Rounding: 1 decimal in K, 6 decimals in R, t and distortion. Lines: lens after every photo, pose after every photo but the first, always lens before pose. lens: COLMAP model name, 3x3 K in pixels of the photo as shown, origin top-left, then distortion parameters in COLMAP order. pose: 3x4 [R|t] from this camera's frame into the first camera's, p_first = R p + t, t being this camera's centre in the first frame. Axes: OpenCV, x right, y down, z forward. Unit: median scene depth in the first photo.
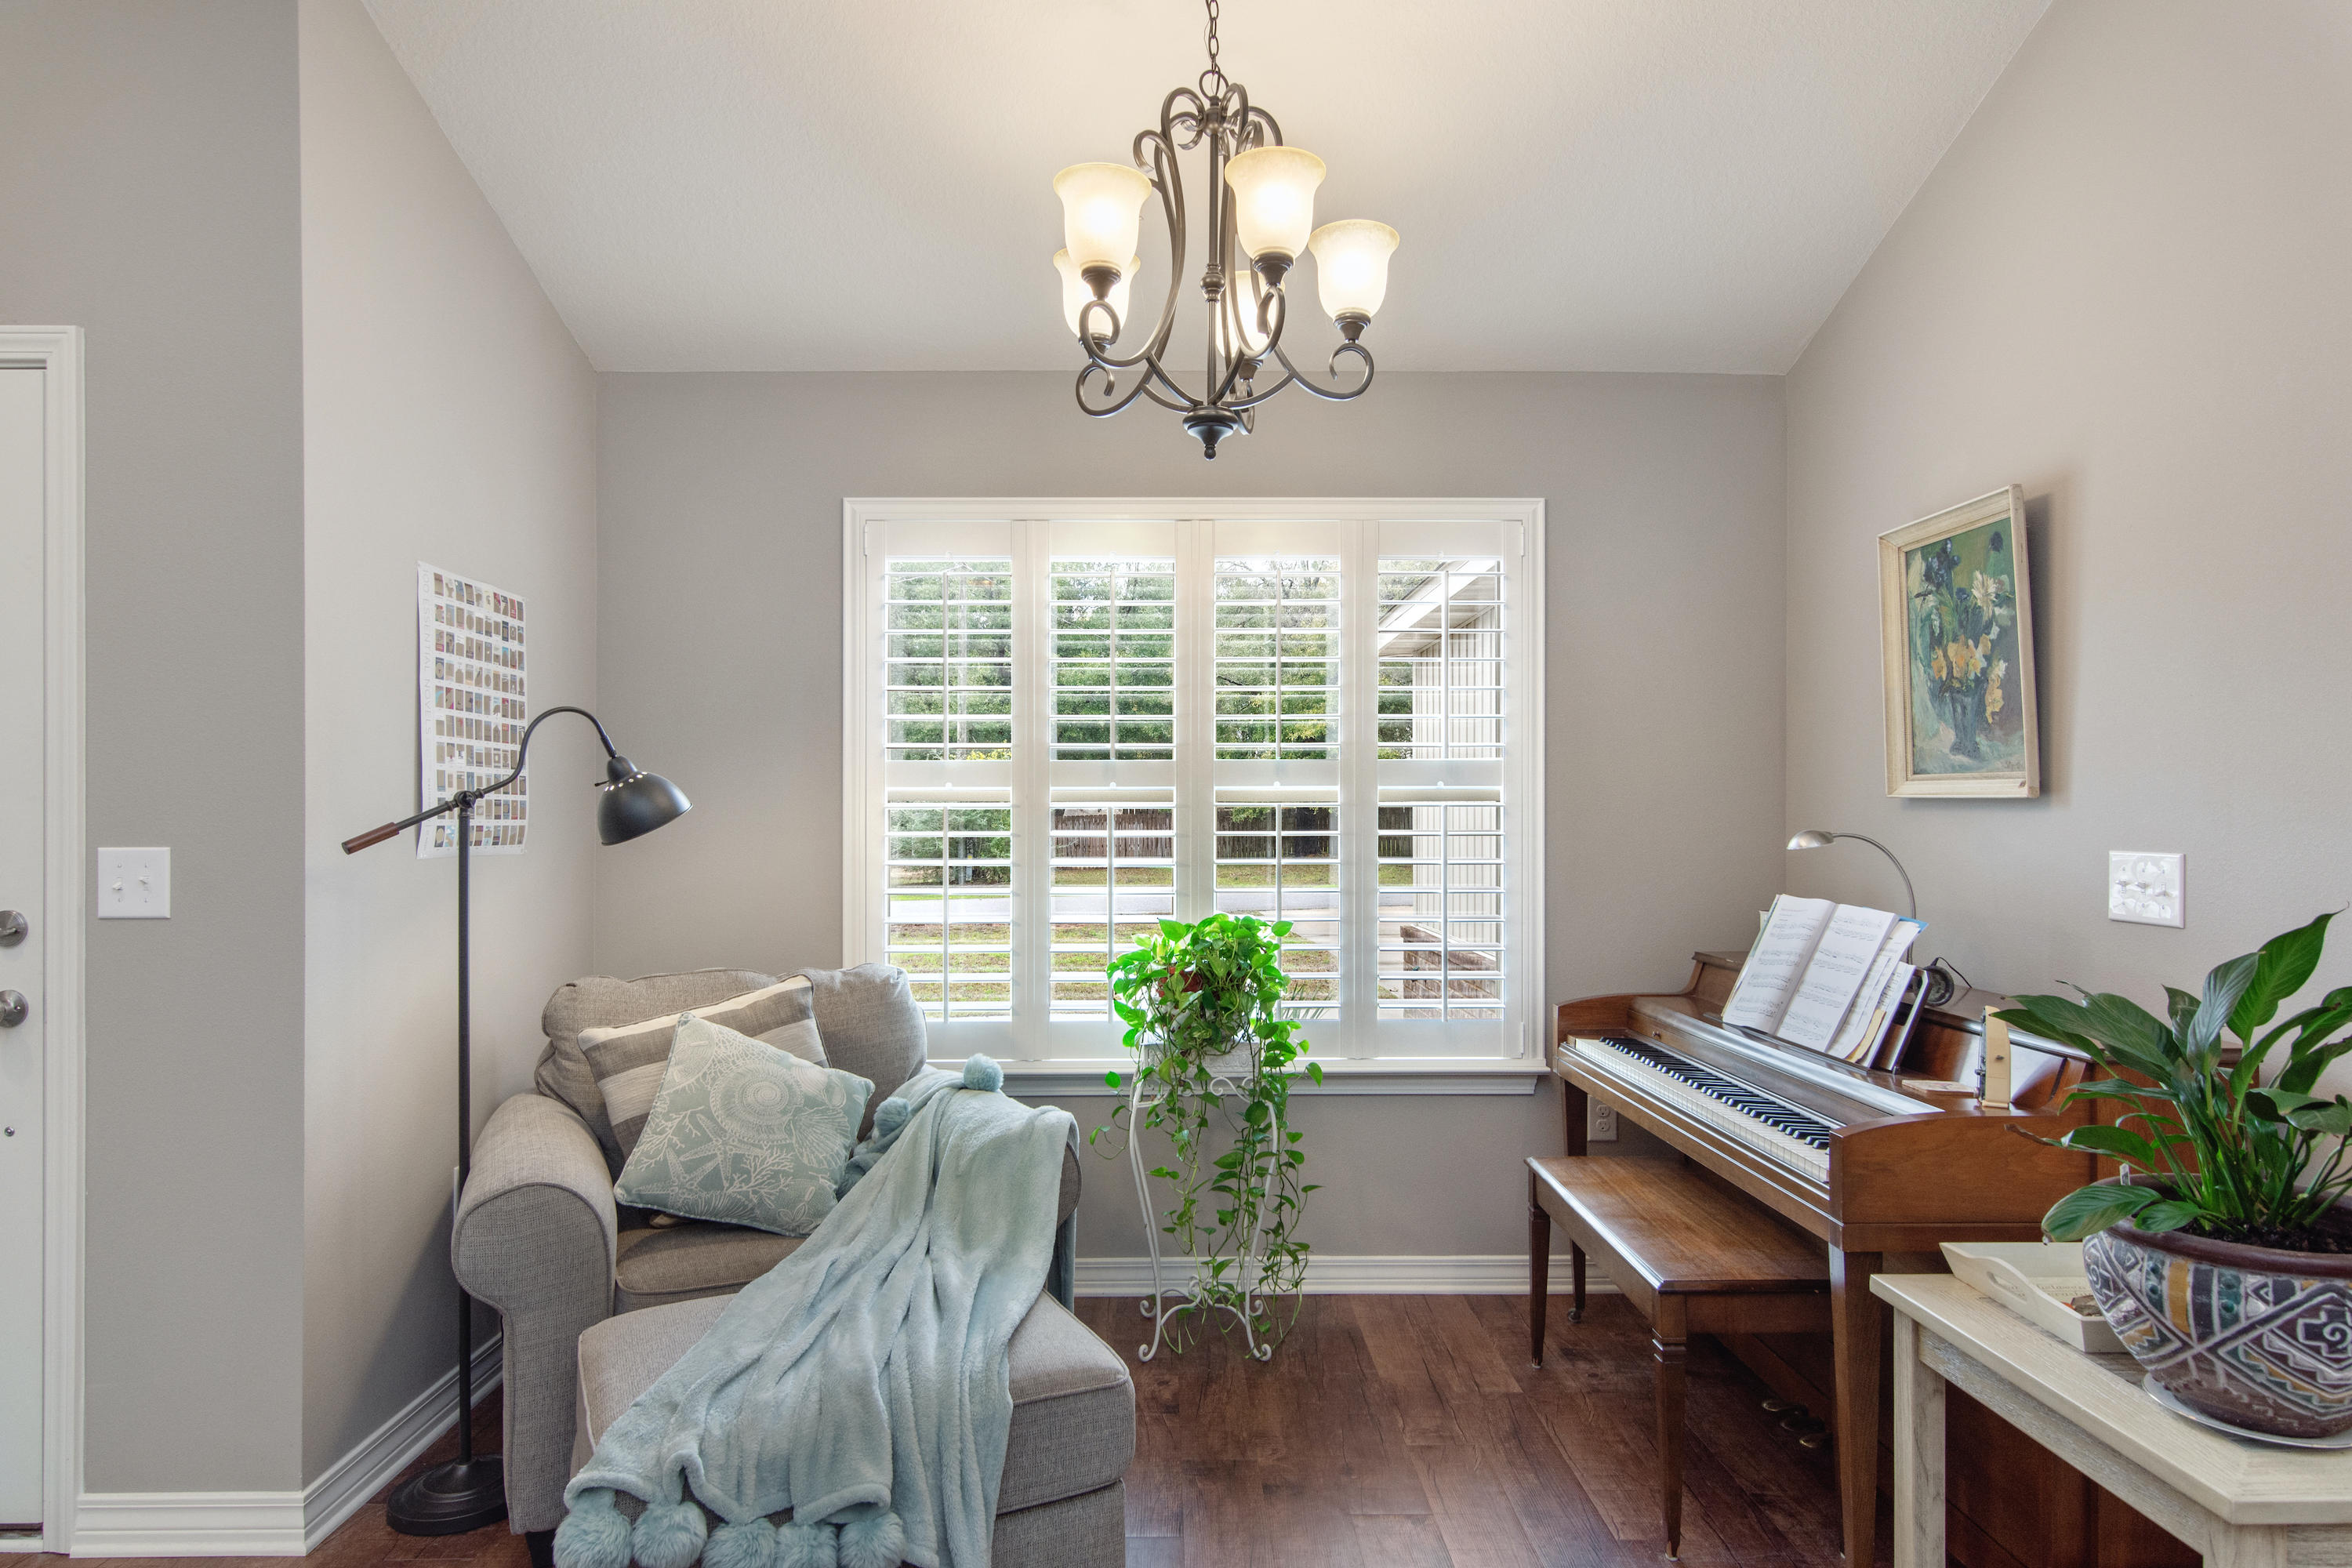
lens RADIAL K [[1318.0, 0, 1169.1], [0, 1318.0, 817.6], [0, 0, 1]] dist [-0.003184, -0.000461]
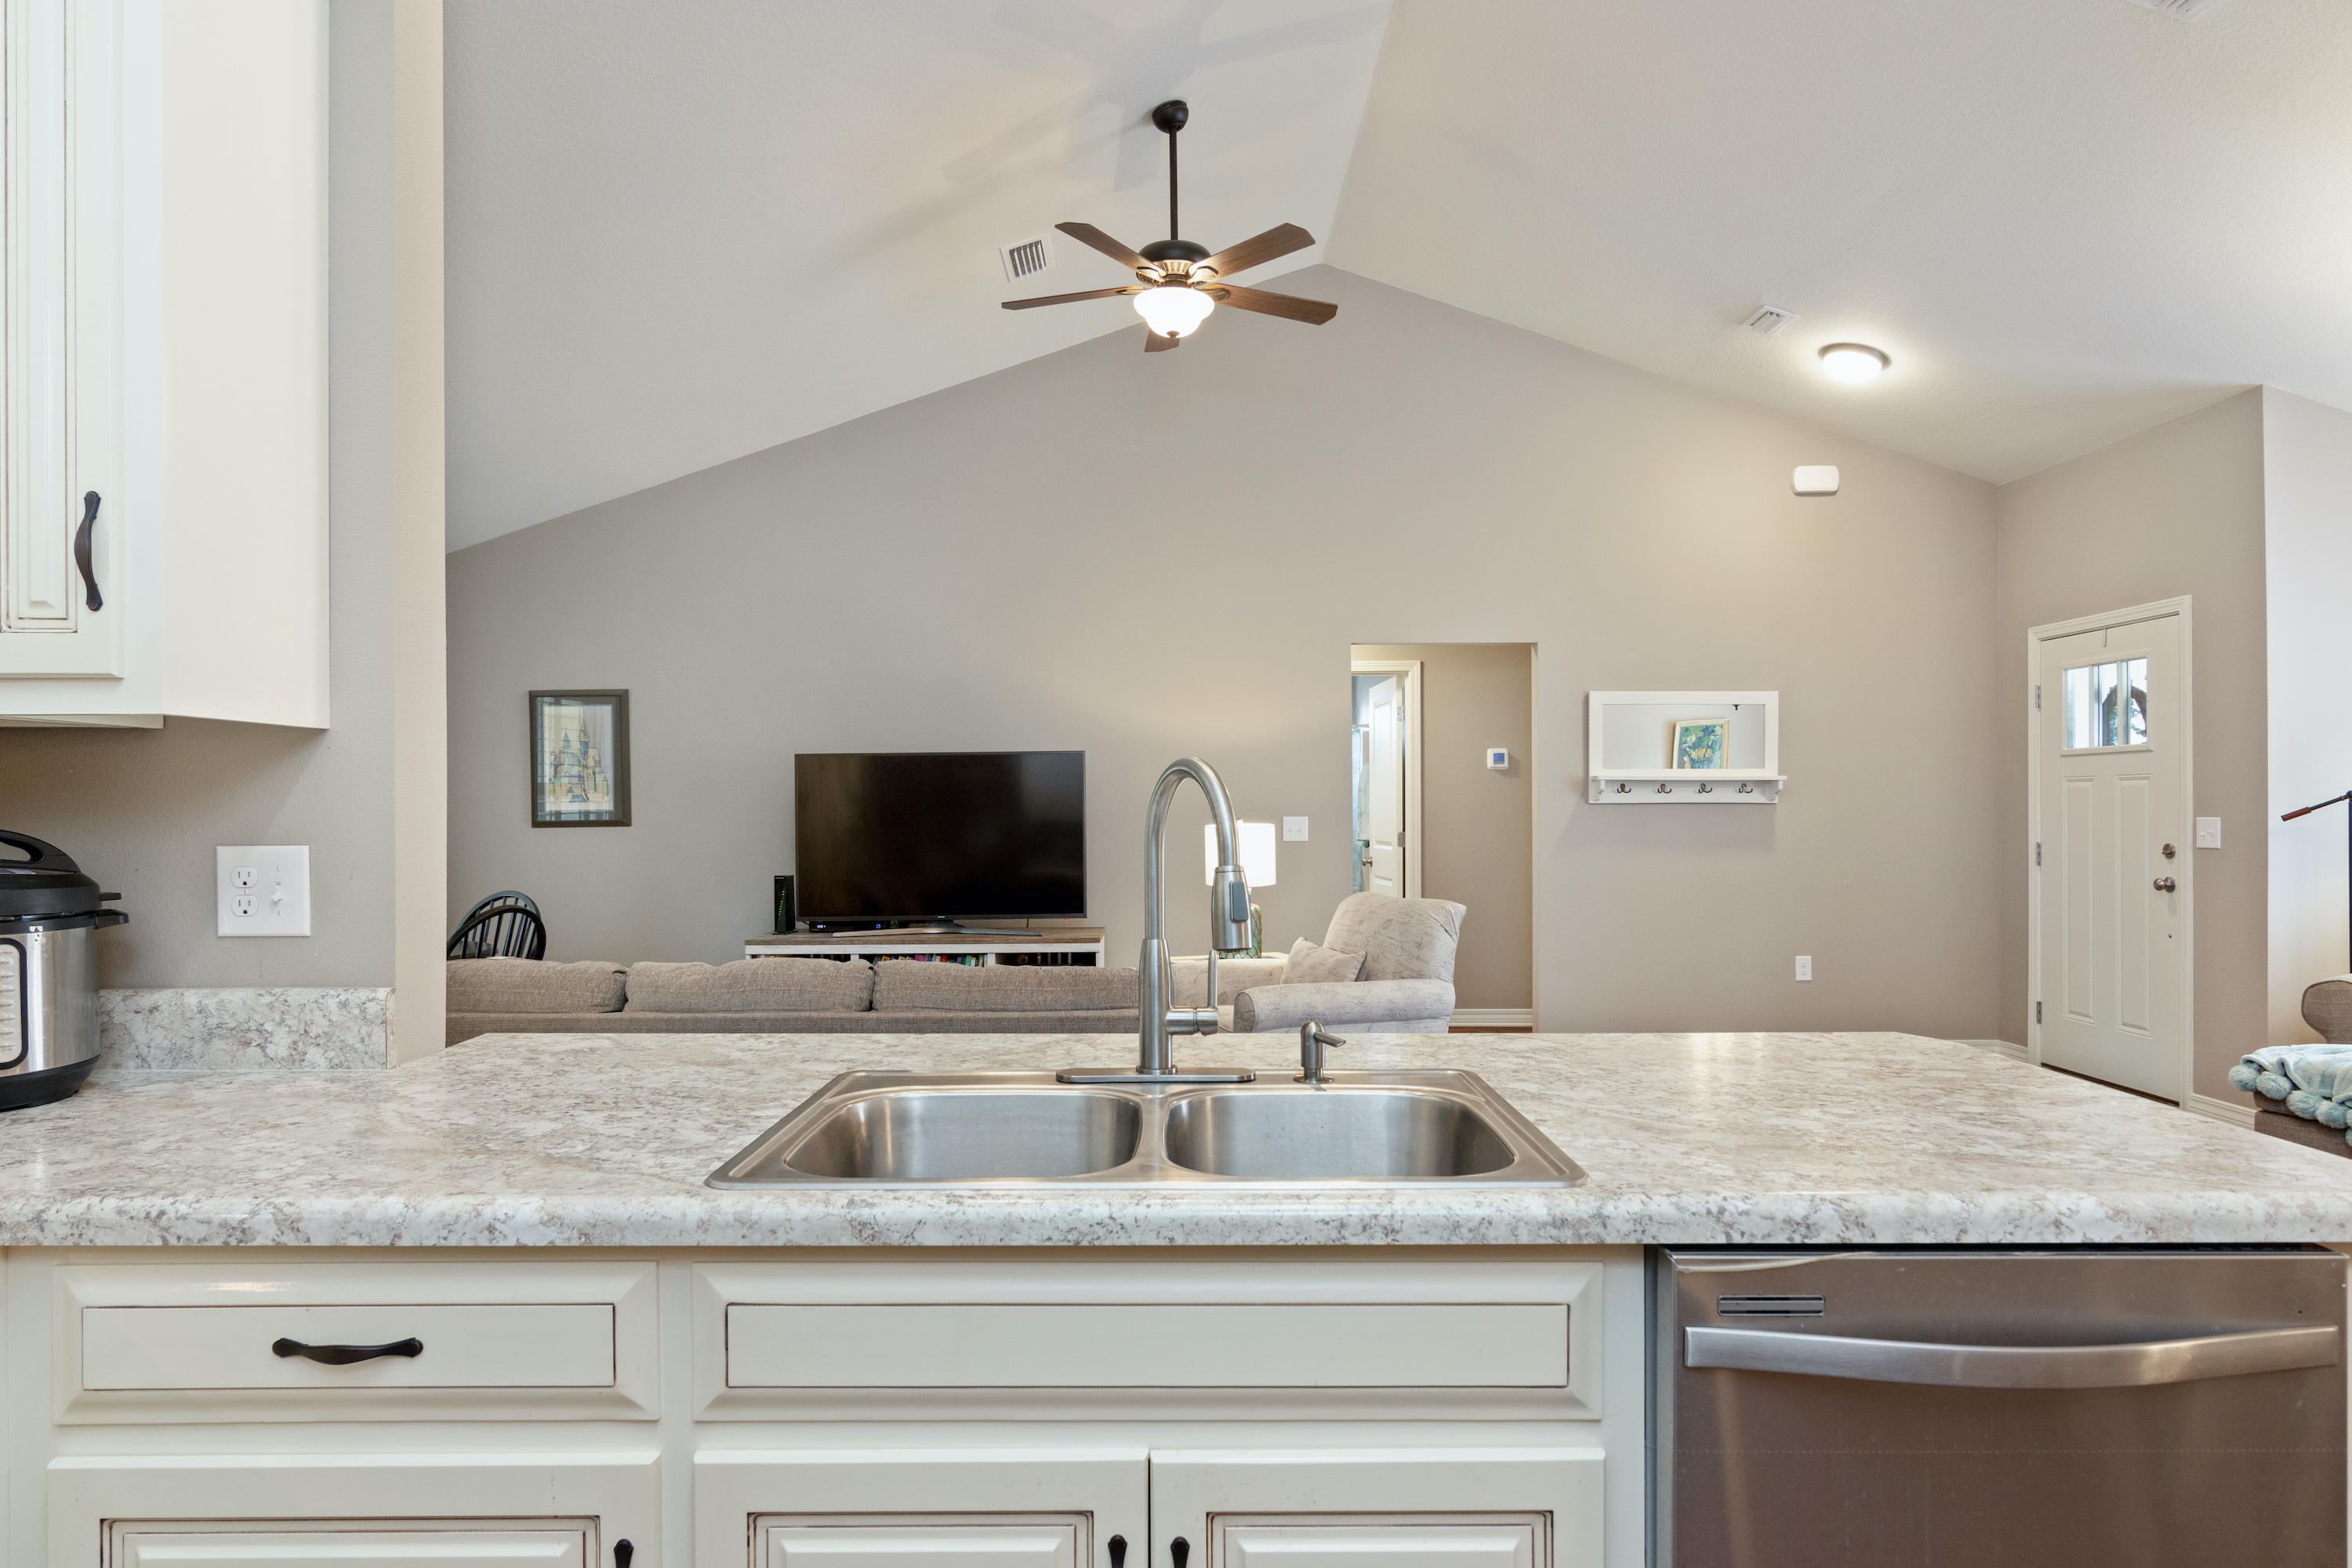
lens RADIAL K [[1373.2, 0, 1158.5], [0, 1373.2, 805.5], [0, 0, 1]] dist [-0.003319, 0.000266]
pose [[-0.021428, -0.000688, -0.999770, 1.544841], [0.006399, 0.999979, -0.000825, -0.007456], [0.999750, -0.006416, -0.021423, -0.735798]]
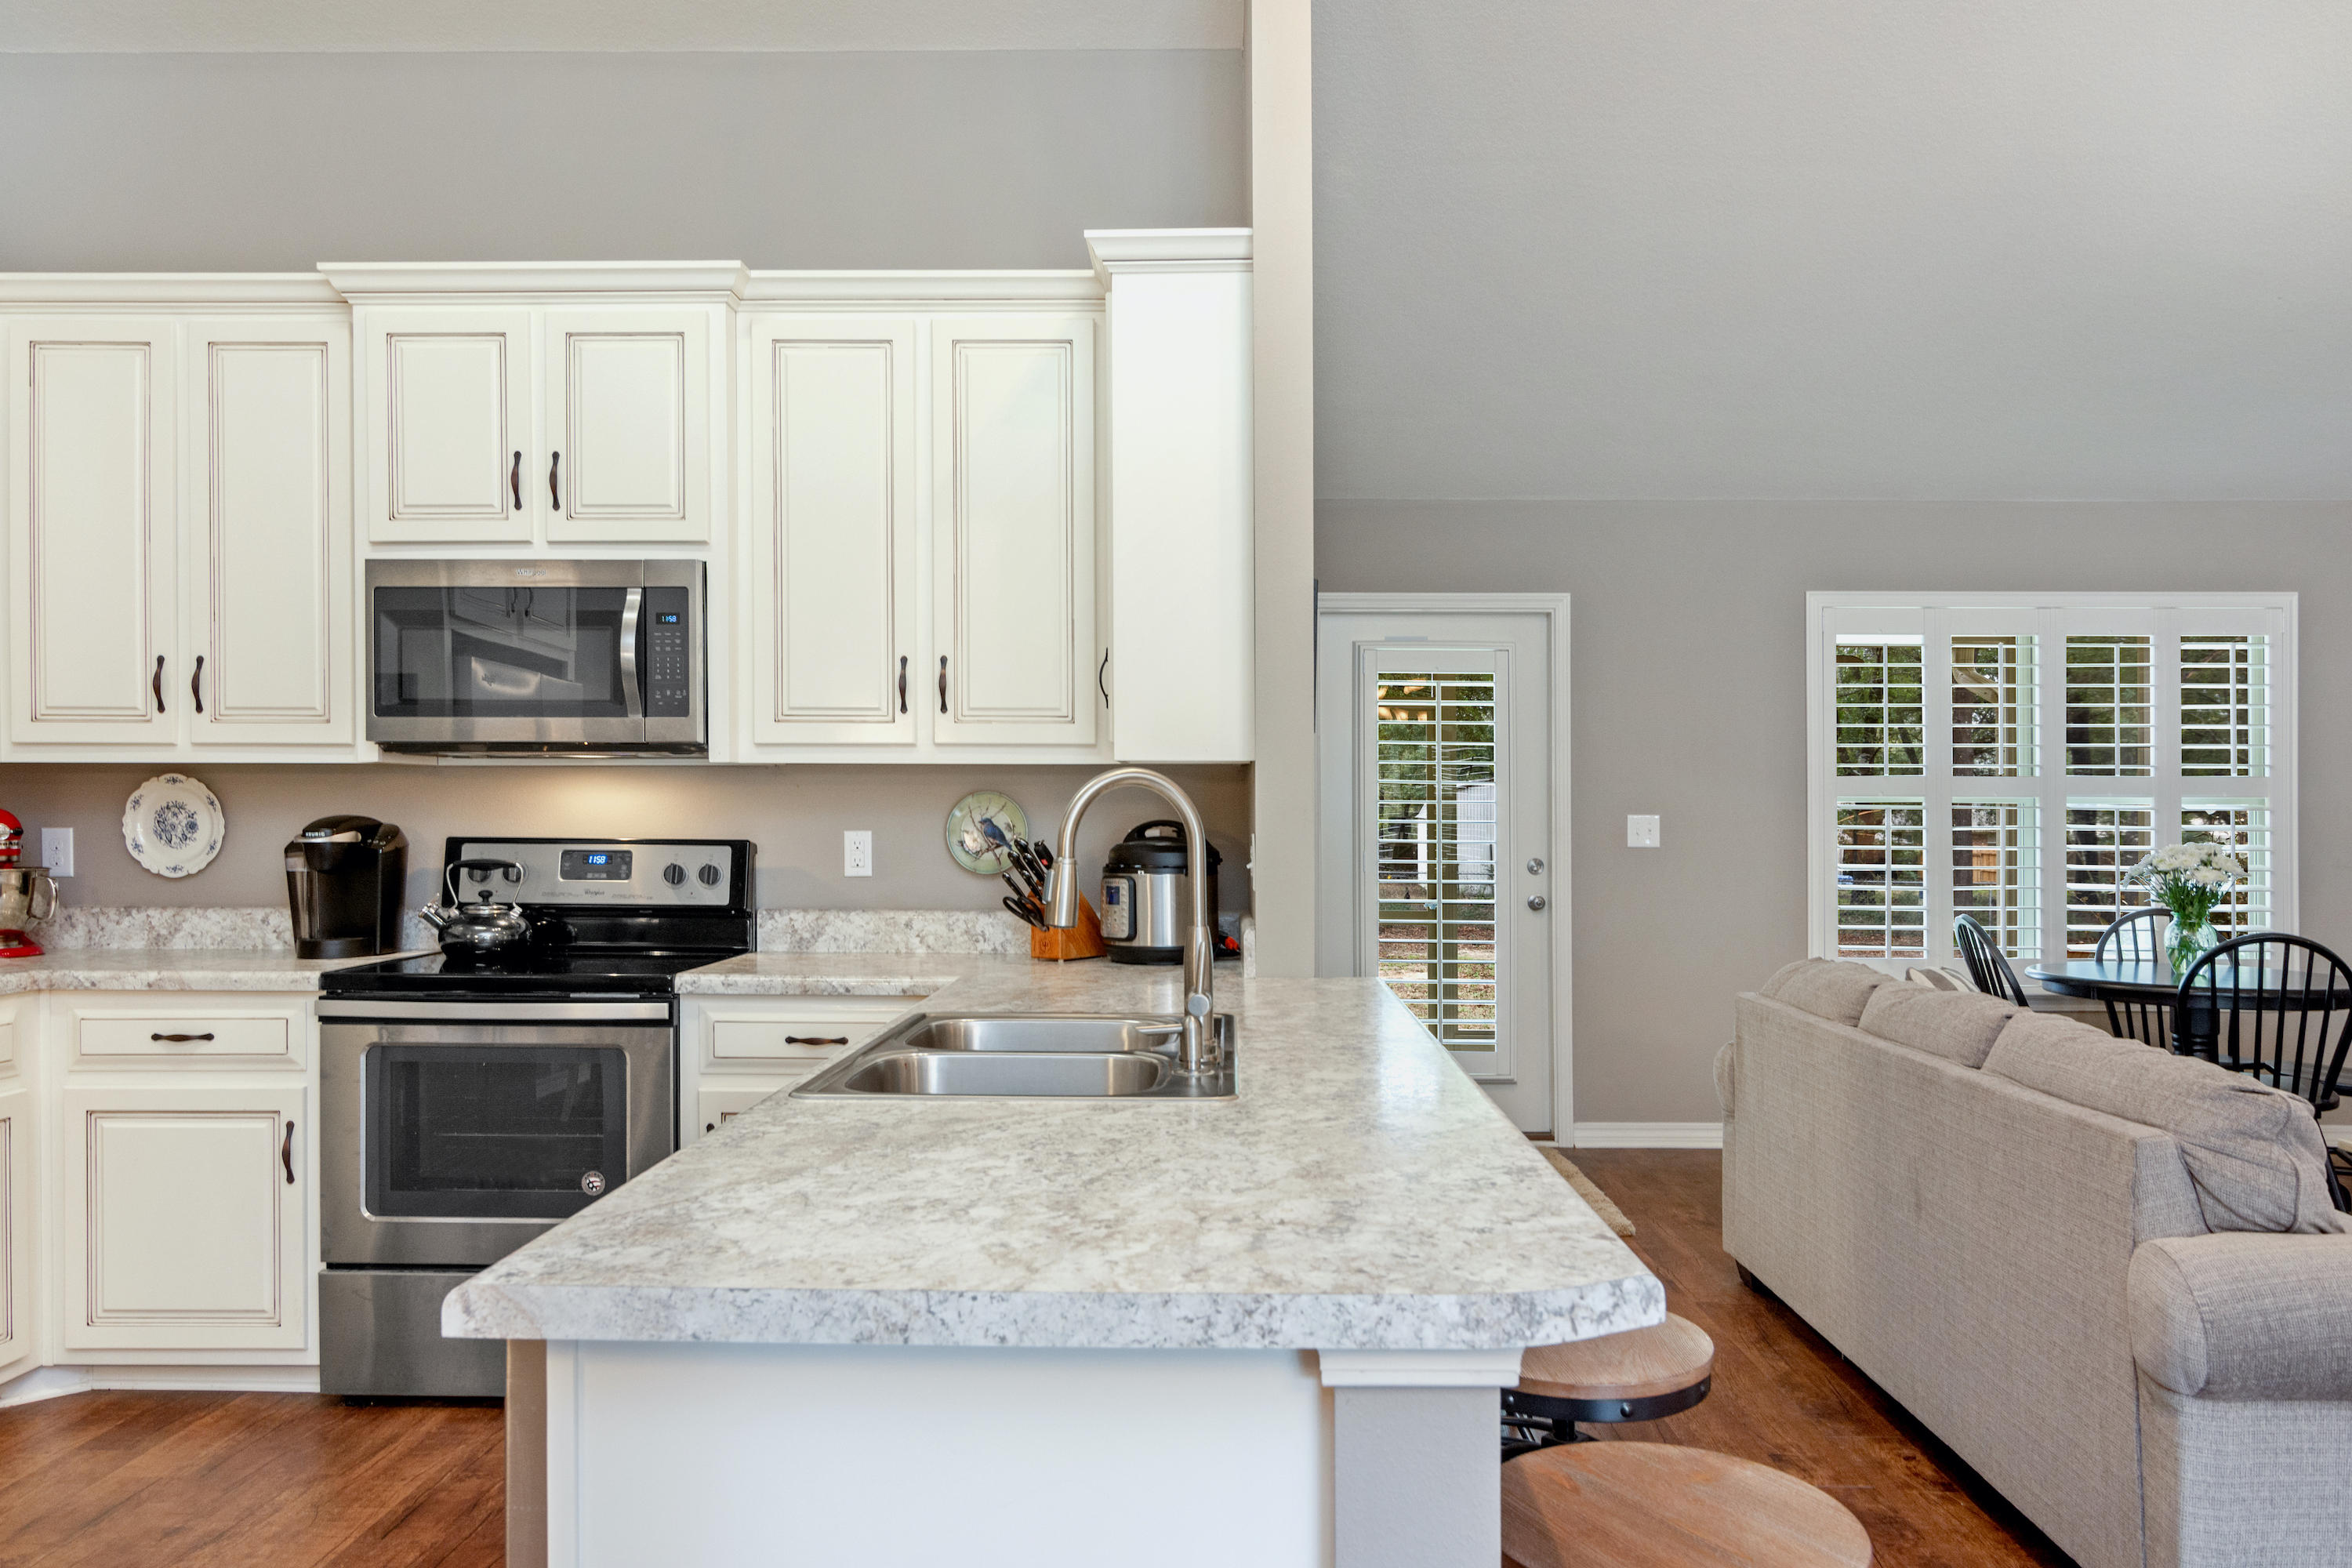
lens RADIAL K [[1652.6, 0, 1187.8], [0, 1652.6, 794.2], [0, 0, 1]] dist [-0.003398, 0.004529]
pose [[-0.999829, -0.003309, 0.018205, 0.793346], [-0.003582, 0.999881, -0.015031, 0.000817], [-0.018154, -0.015094, -0.999721, 0.244081]]
